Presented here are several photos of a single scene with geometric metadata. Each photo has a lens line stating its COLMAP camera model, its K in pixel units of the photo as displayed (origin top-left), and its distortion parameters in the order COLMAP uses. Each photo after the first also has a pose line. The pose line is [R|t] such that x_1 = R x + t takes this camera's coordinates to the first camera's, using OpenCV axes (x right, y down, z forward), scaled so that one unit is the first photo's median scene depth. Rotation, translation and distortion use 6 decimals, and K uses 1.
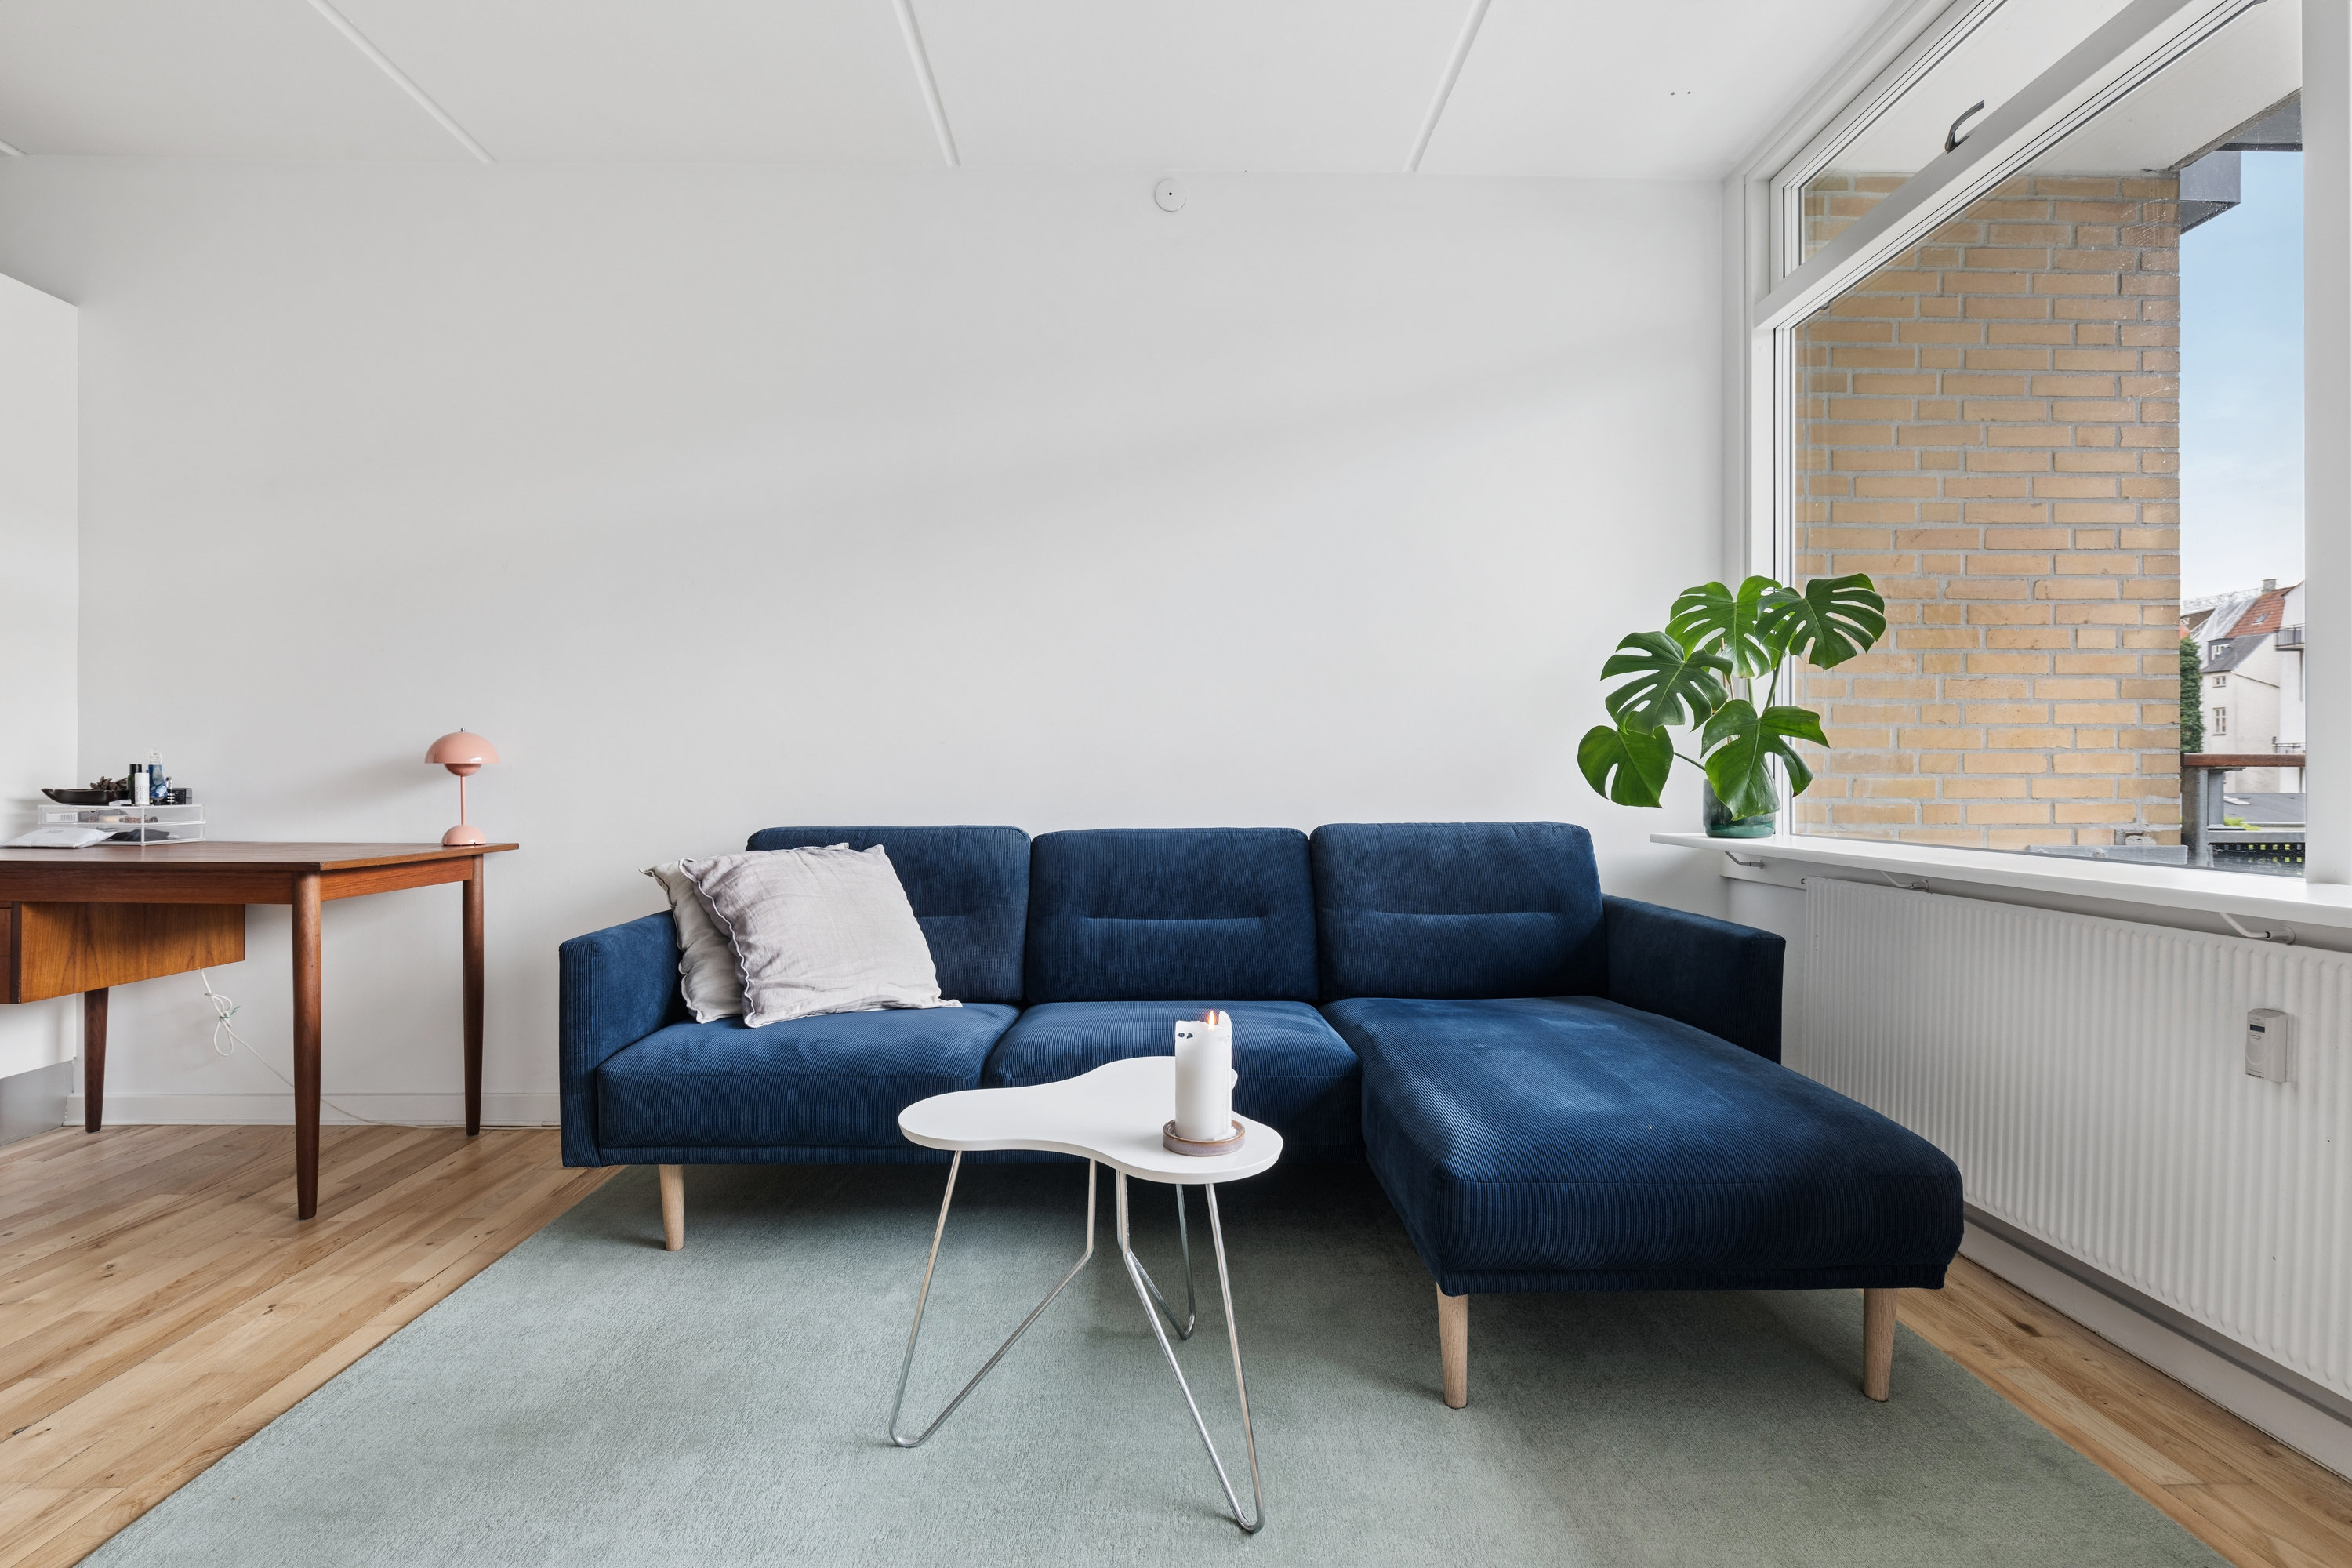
lens RADIAL K [[1087.2, 0, 1171.2], [0, 1087.2, 783.3], [0, 0, 1]] dist [-0.000697, -0.000842]
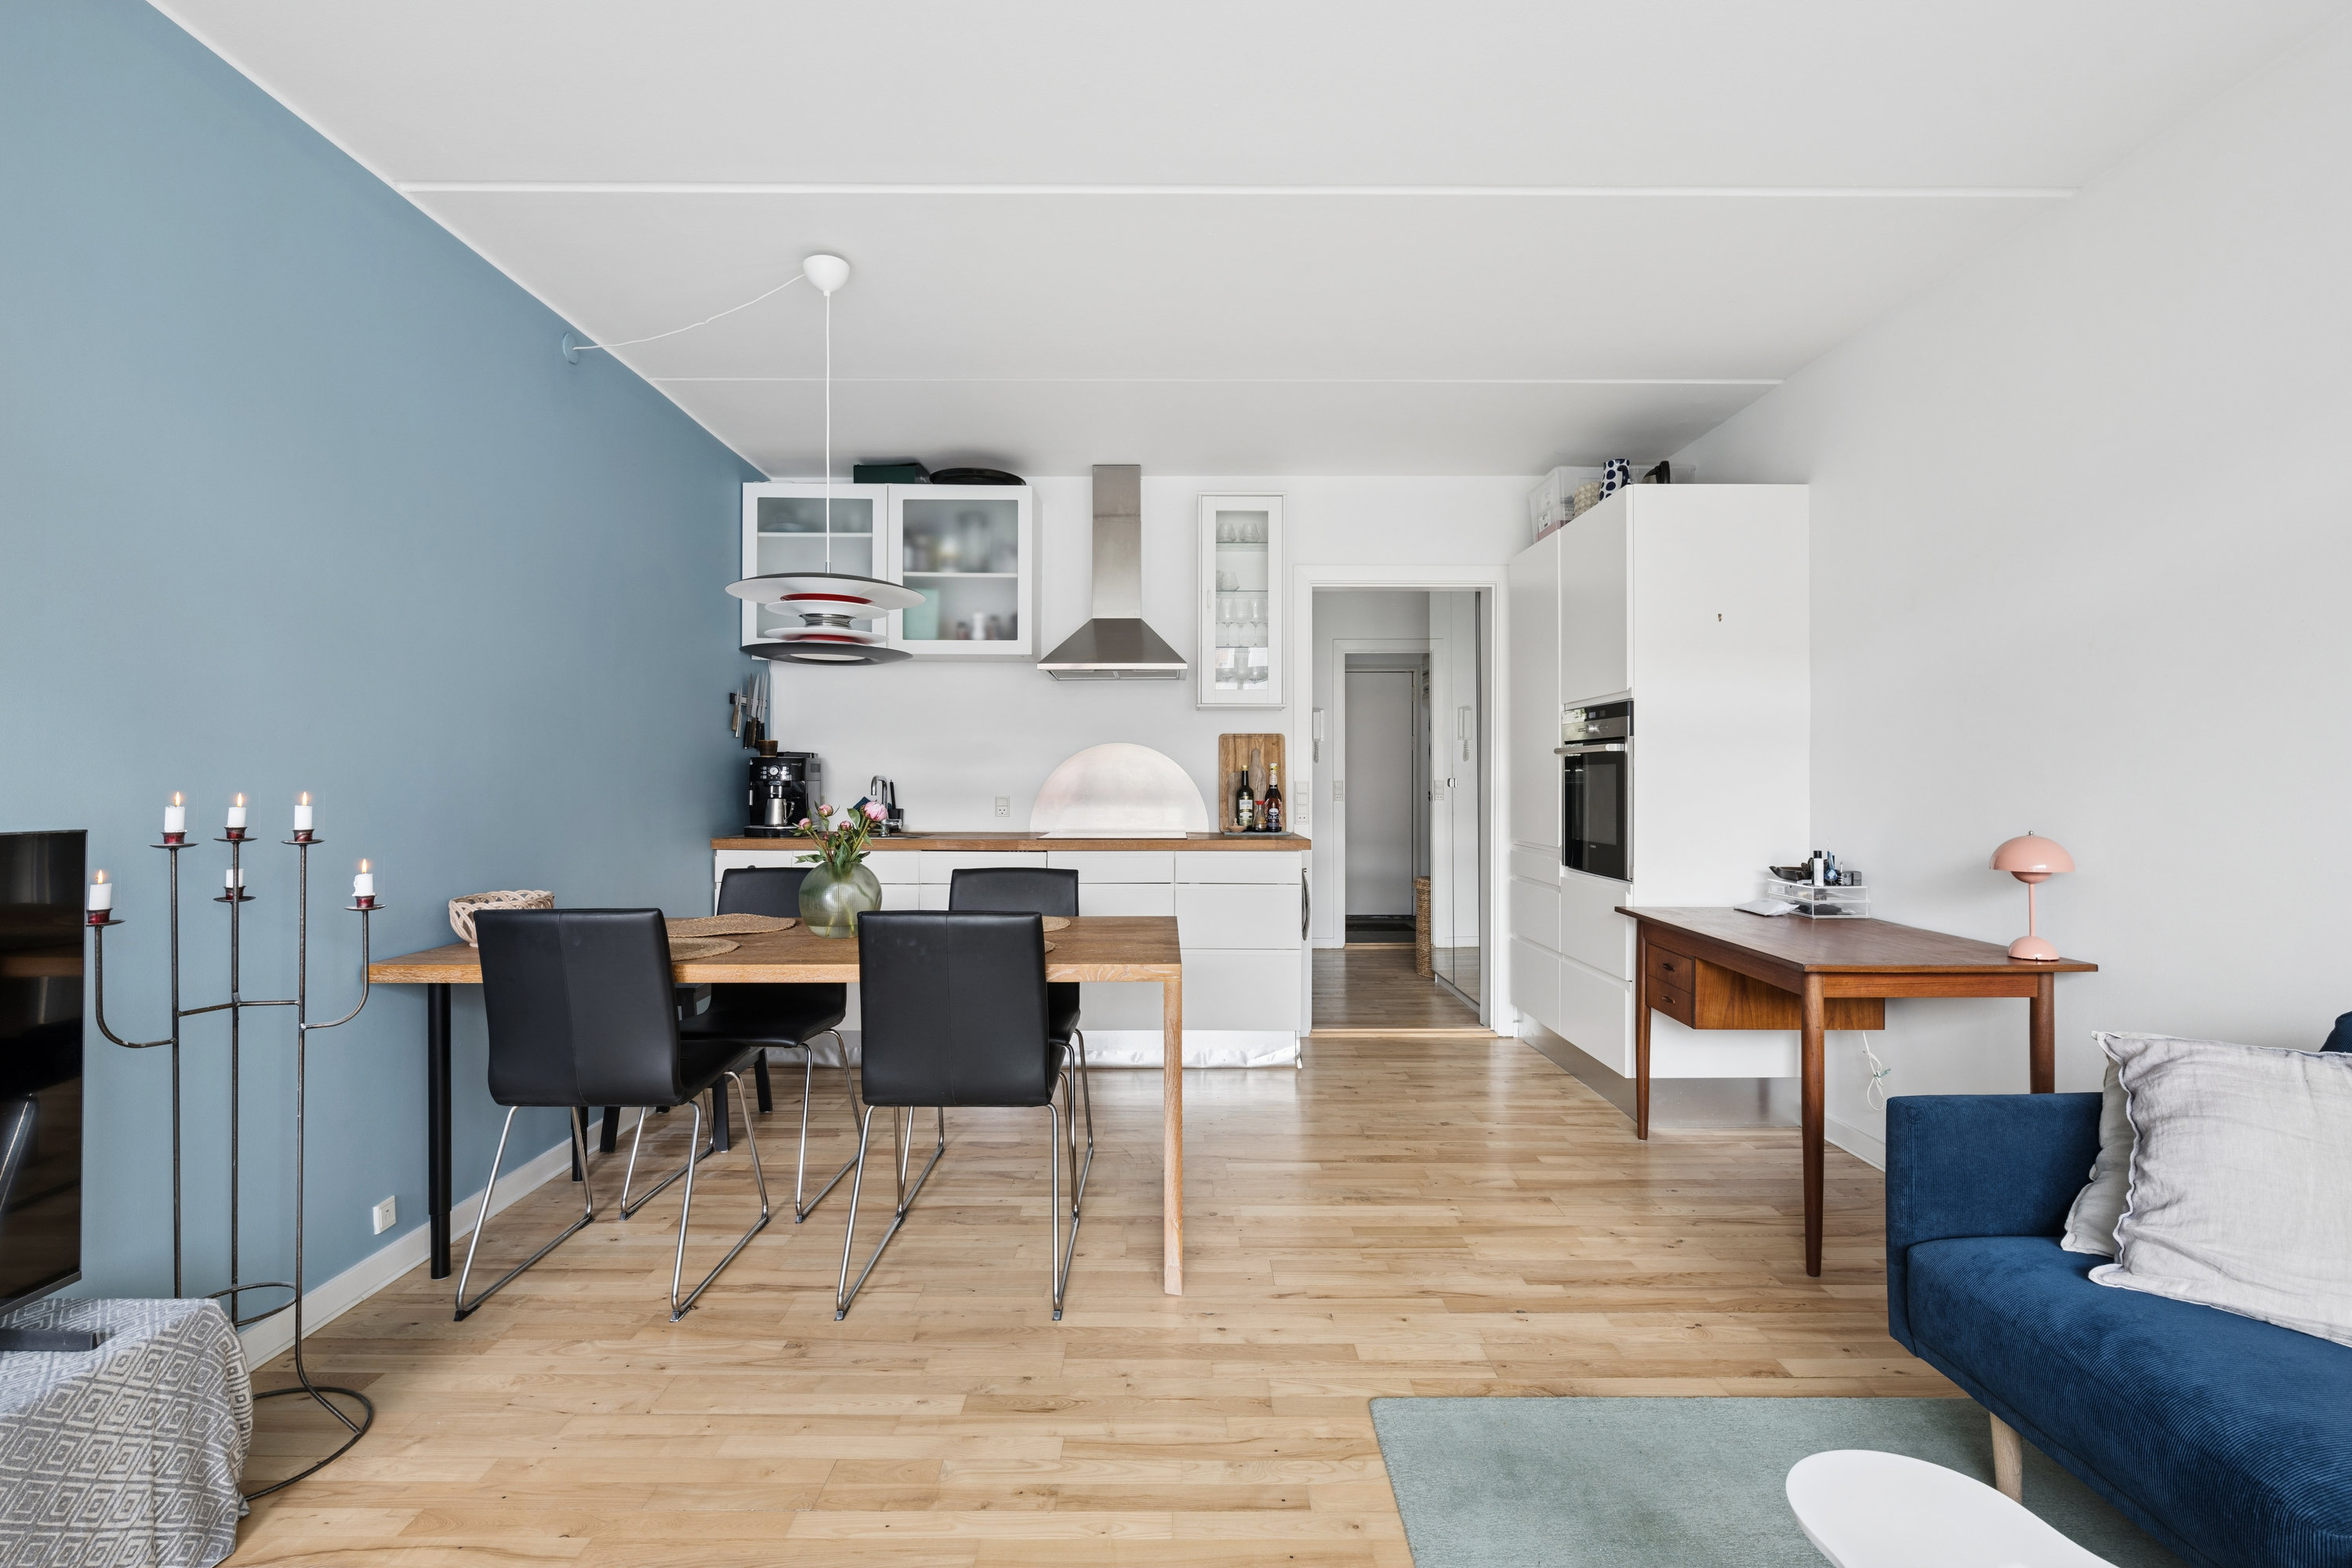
lens RADIAL K [[1087.2, 0, 1171.2], [0, 1087.2, 783.3], [0, 0, 1]] dist [-0.000697, -0.000842]
pose [[-0.010289, -0.002350, -0.999944, 0.373691], [-0.003658, 0.999991, -0.002313, -0.116352], [0.999940, 0.003634, -0.010298, 0.372330]]
